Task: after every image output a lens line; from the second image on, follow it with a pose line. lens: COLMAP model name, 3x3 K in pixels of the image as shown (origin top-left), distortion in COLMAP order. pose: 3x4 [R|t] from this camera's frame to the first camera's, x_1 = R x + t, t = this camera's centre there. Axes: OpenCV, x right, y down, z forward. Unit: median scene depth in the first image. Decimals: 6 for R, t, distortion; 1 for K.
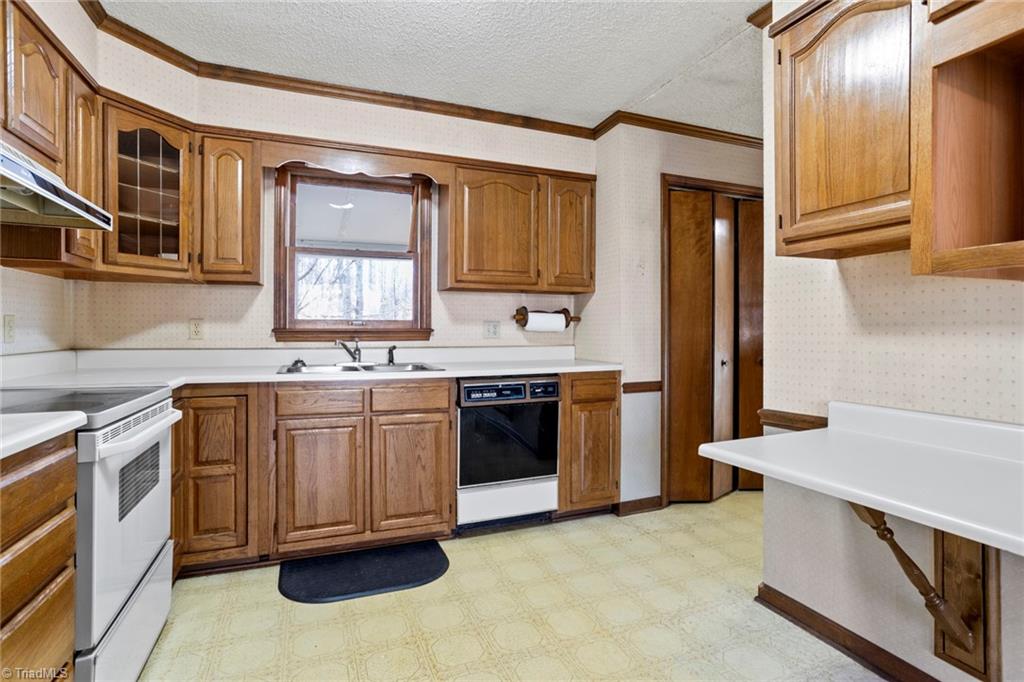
lens RADIAL K [[500.9, 0, 510.0], [0, 500.9, 332.0], [0, 0, 1]] dist [-0.022357, 0.012182]
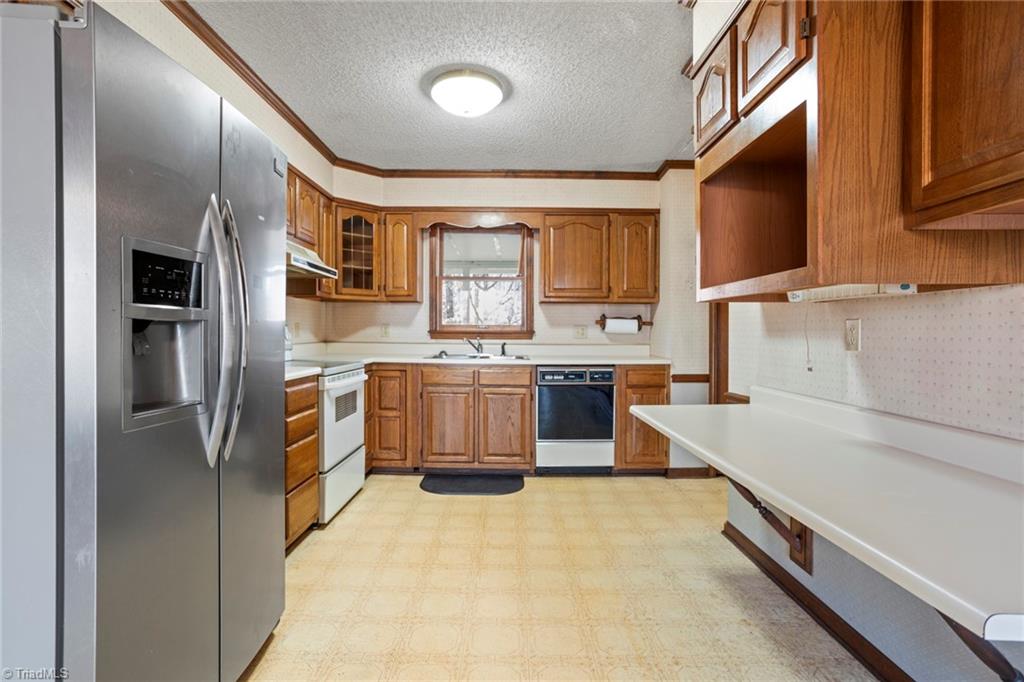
lens RADIAL K [[500.9, 0, 522.8], [0, 500.9, 342.0], [0, 0, 1]] dist [-0.022357, 0.012182]
pose [[0.934555, 0.013422, -0.355565, 0.378040], [-0.006348, 0.999758, 0.021053, -0.005263], [0.355762, -0.017418, 0.934414, -0.372511]]
